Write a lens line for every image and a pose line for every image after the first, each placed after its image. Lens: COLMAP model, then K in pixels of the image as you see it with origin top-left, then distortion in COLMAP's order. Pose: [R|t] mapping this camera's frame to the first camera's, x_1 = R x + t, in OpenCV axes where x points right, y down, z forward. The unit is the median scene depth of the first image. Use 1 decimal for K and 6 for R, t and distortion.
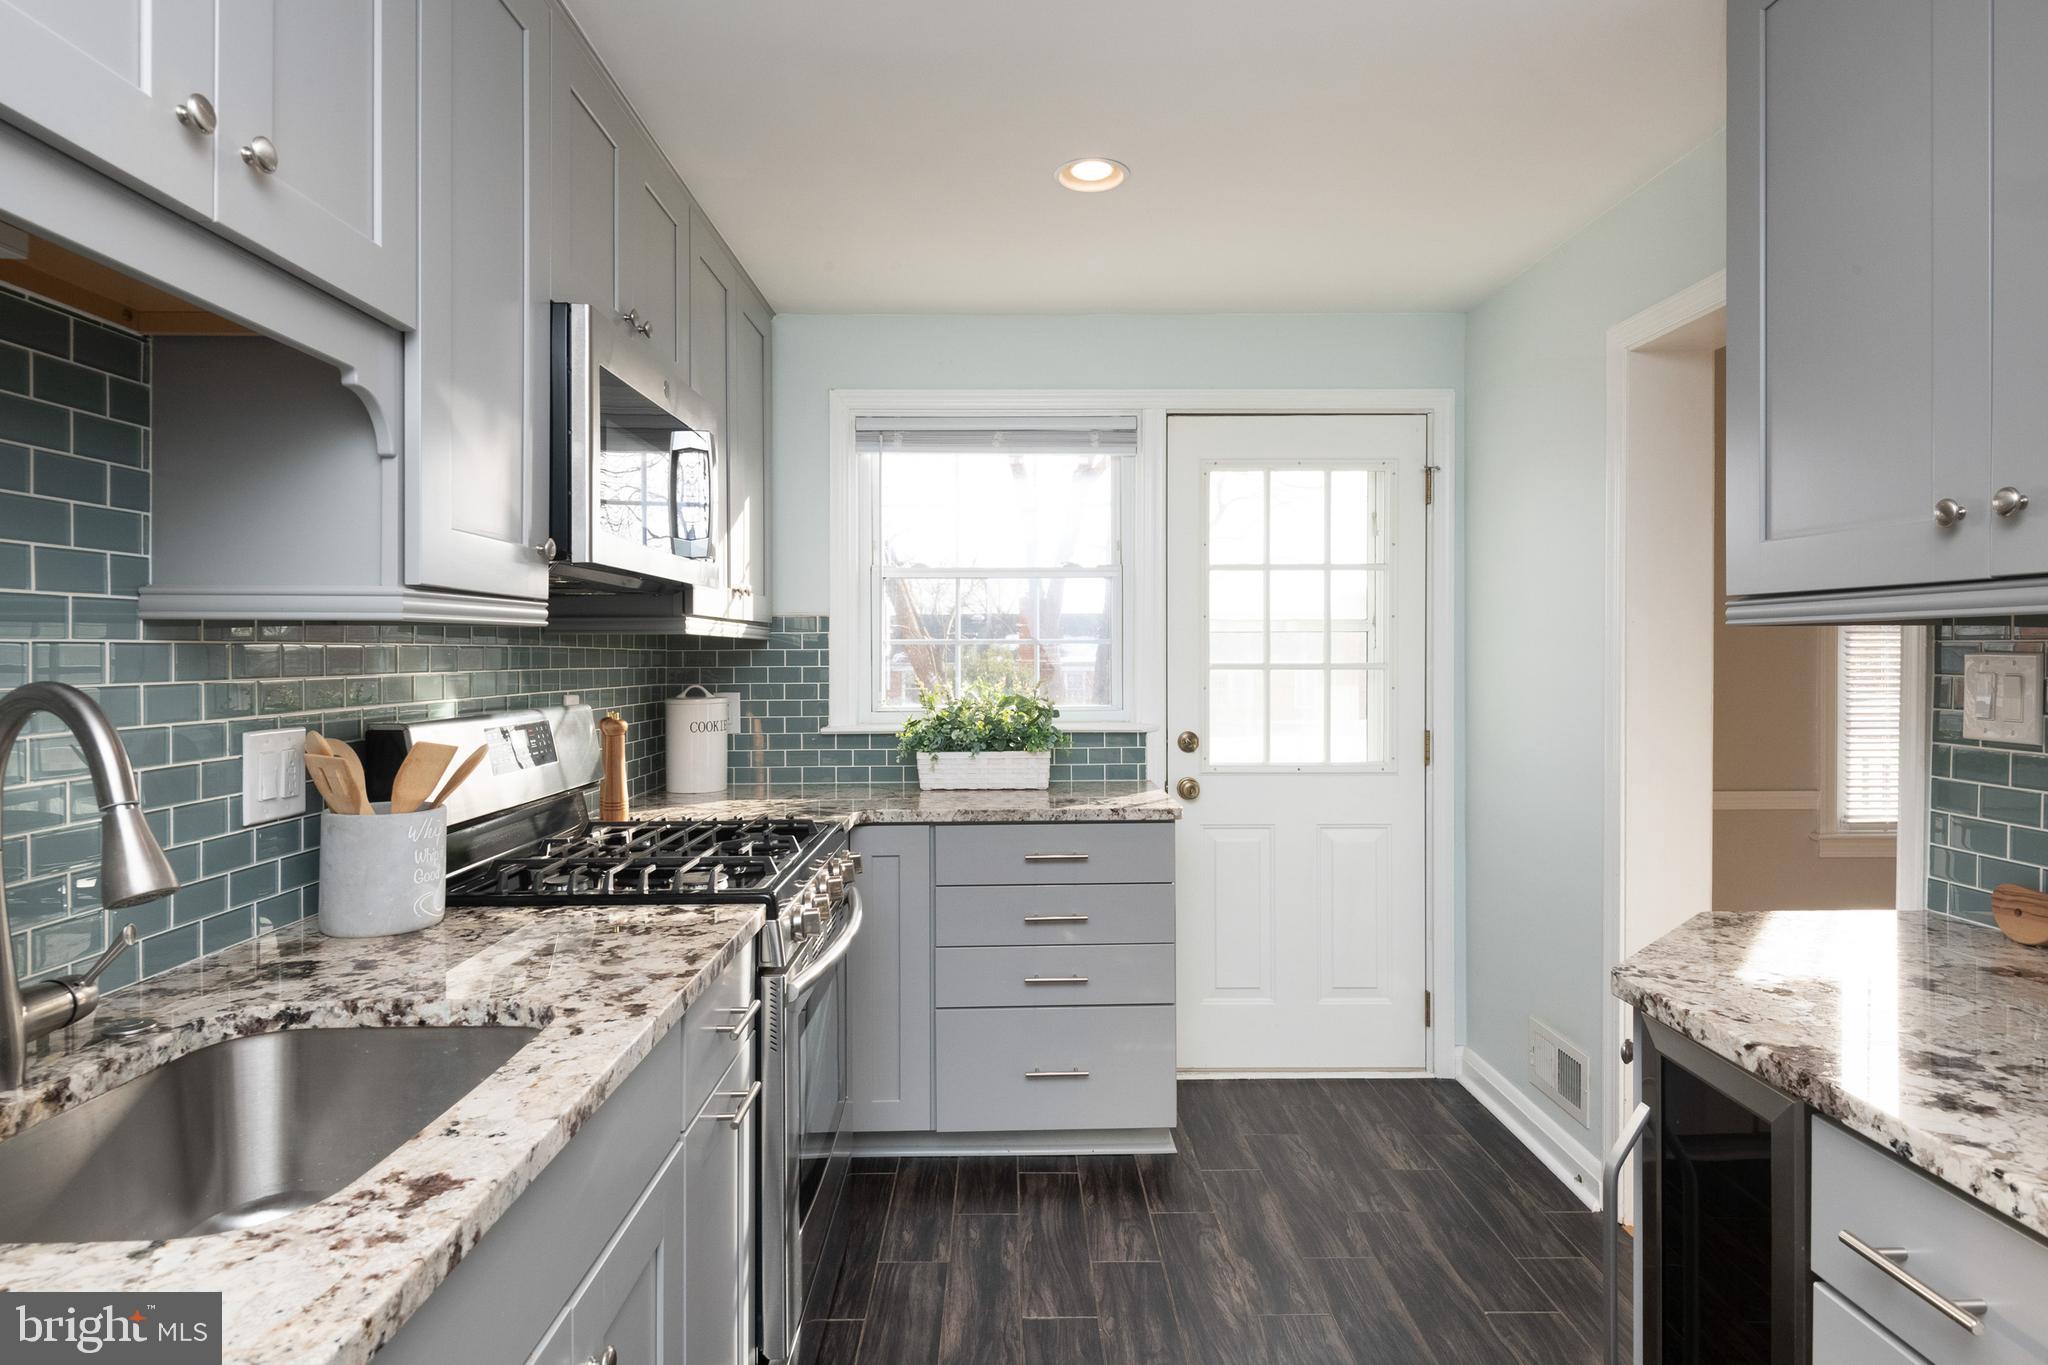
lens RADIAL K [[1098.0, 0, 1029.2], [0, 1098.0, 659.5], [0, 0, 1]] dist [0.031908, -0.027694]
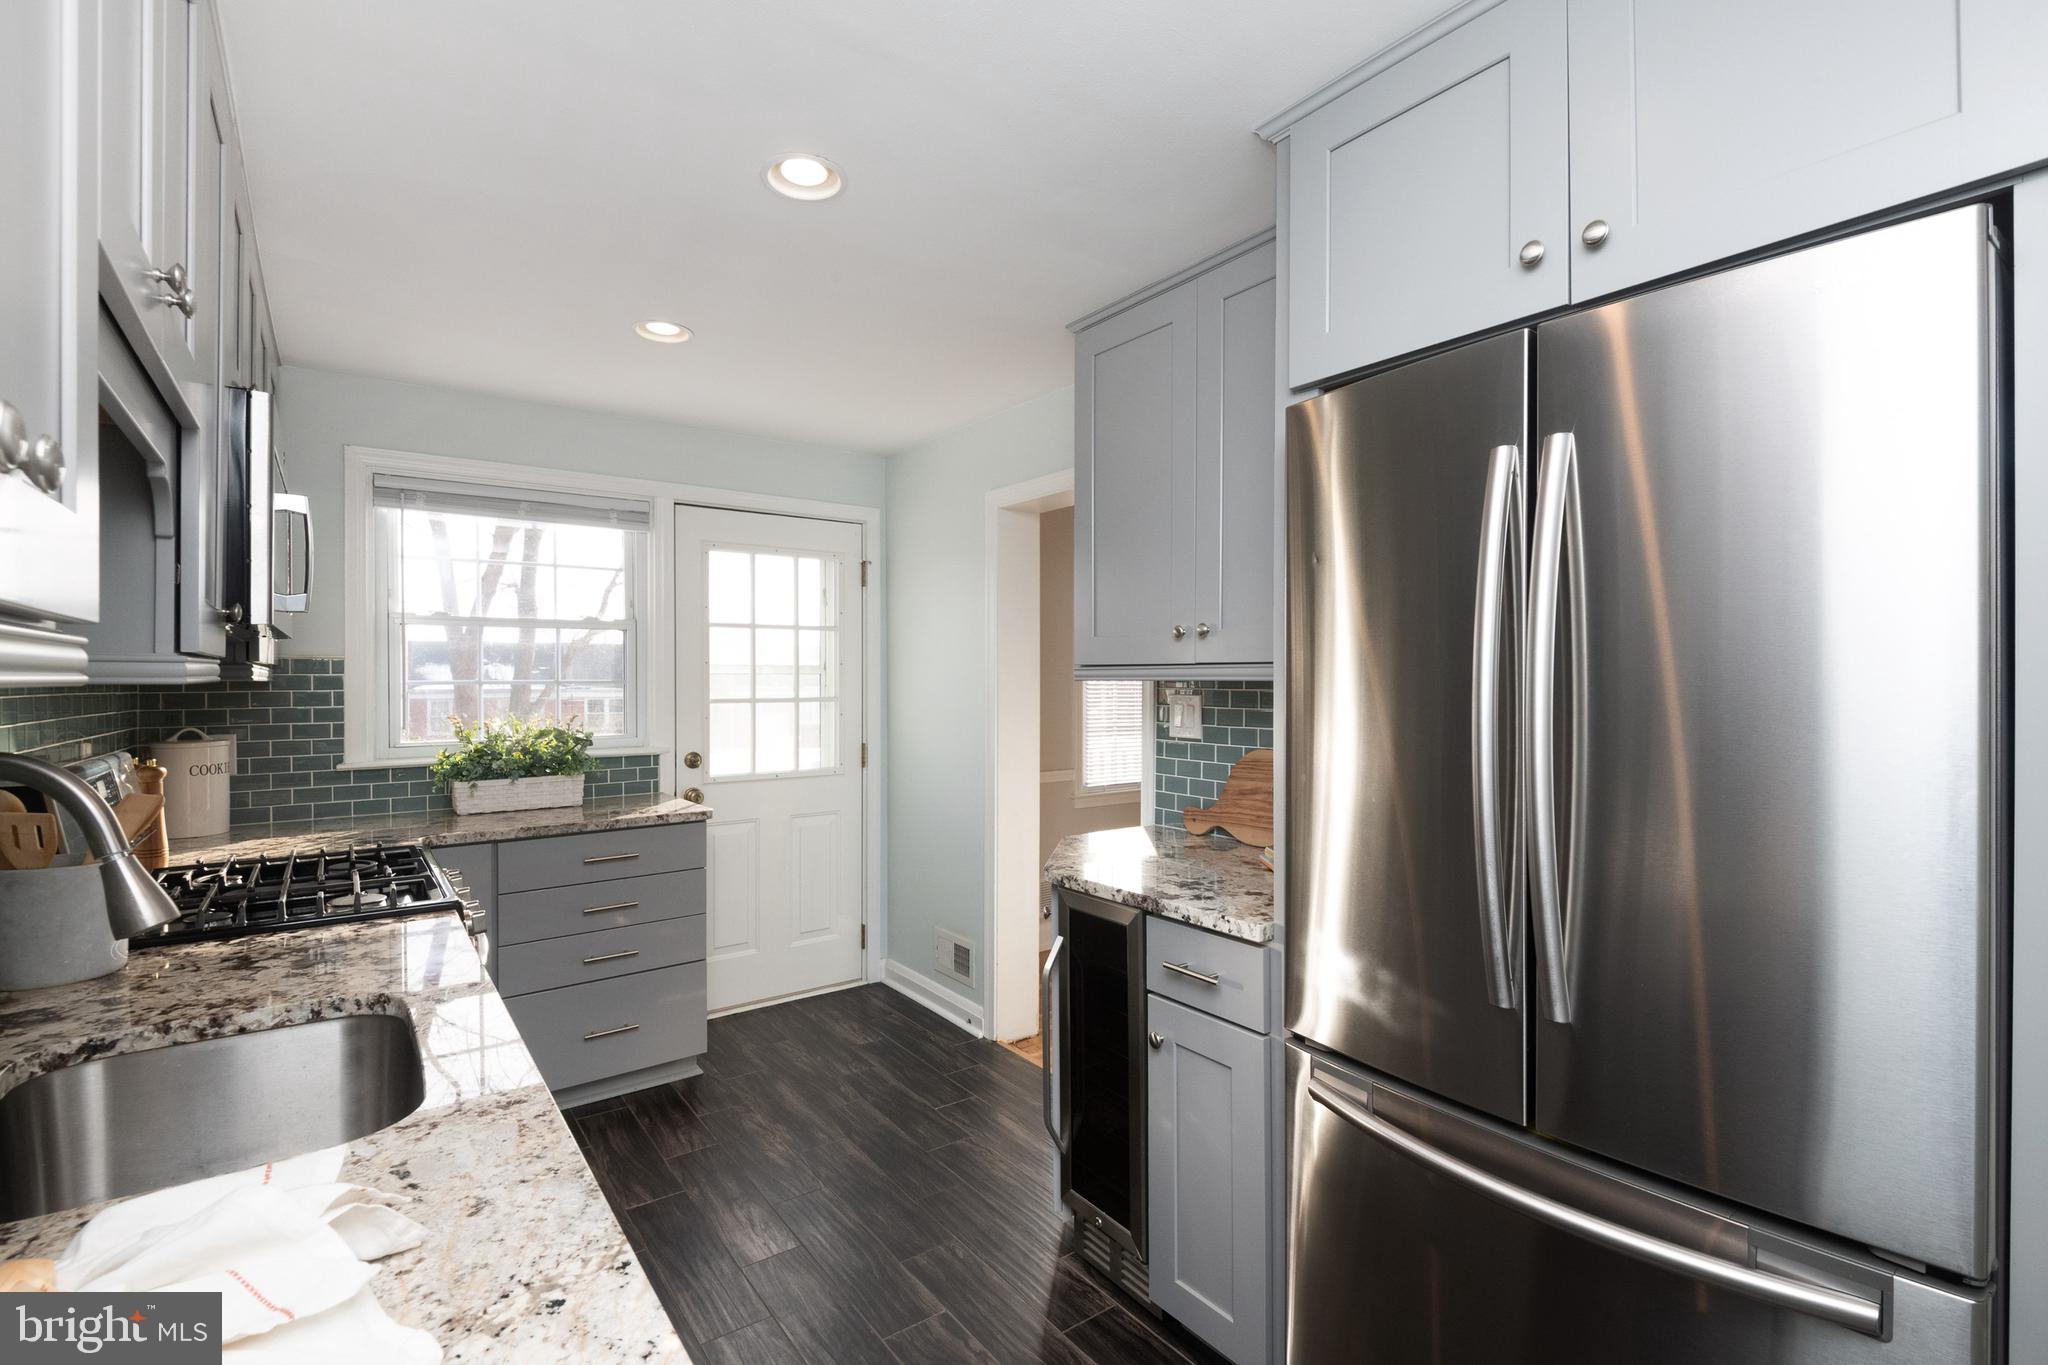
lens RADIAL K [[923.6, 0, 1024.0], [0, 923.6, 682.5], [0, 0, 1]] dist [0.000232, -0.007809]
pose [[0.814668, -0.003173, 0.579919, -0.182356], [0.004813, 0.999988, -0.001290, -0.013917], [-0.579908, 0.003843, 0.814673, -0.112413]]
